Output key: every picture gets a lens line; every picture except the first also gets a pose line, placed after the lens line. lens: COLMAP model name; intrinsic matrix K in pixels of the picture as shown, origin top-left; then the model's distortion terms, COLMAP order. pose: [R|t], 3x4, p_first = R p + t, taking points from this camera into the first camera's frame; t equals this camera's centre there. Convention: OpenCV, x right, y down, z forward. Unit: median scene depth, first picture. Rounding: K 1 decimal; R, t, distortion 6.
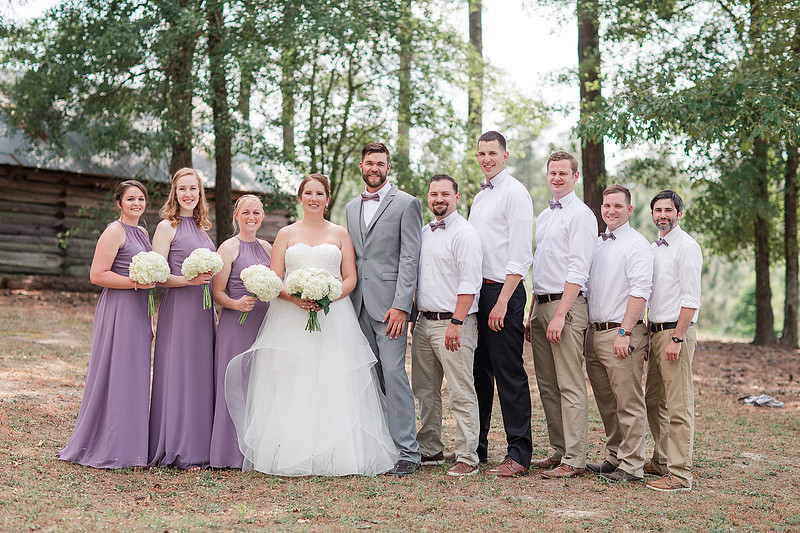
lens RADIAL K [[2047.2, 0, 377.8], [0, 2047.2, 283.7], [0, 0, 1]] dist [0.076846, 0.917176]
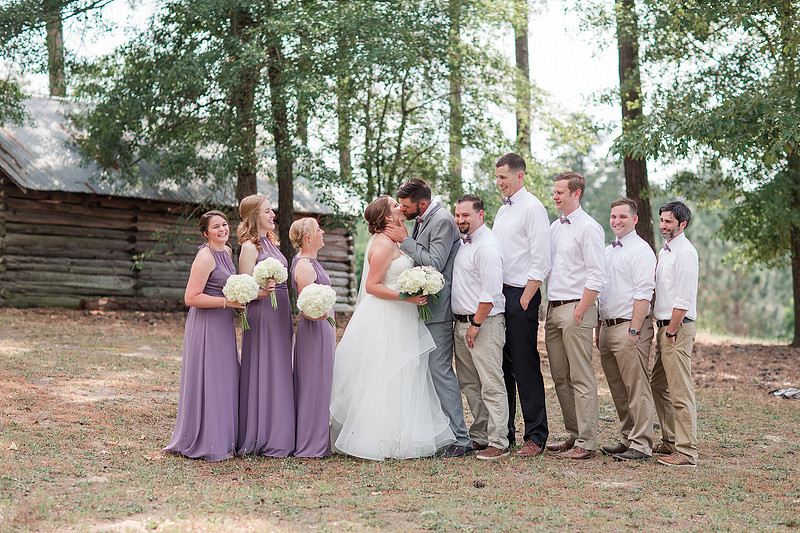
lens RADIAL K [[2047.2, 0, 377.8], [0, 2047.2, 283.7], [0, 0, 1]] dist [0.076846, 0.917176]
pose [[0.999379, -0.022844, -0.026832, -0.000437], [0.022591, 0.999698, -0.009678, 0.002568], [0.027045, 0.009066, 0.999593, -0.054393]]
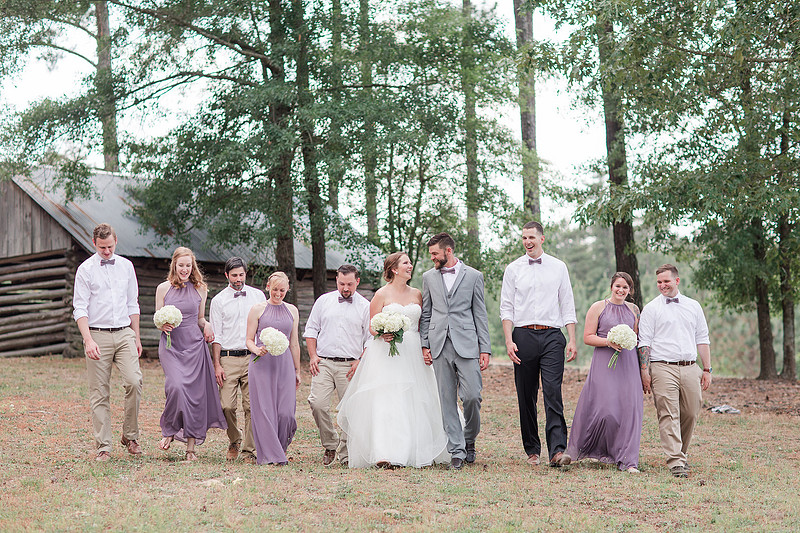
lens RADIAL K [[2047.2, 0, 377.8], [0, 2047.2, 283.7], [0, 0, 1]] dist [0.076846, 0.917176]
pose [[0.998141, -0.040588, -0.045456, 0.013929], [0.038877, 0.998524, -0.037921, 0.009458], [0.046928, 0.036083, 0.998246, -0.206663]]
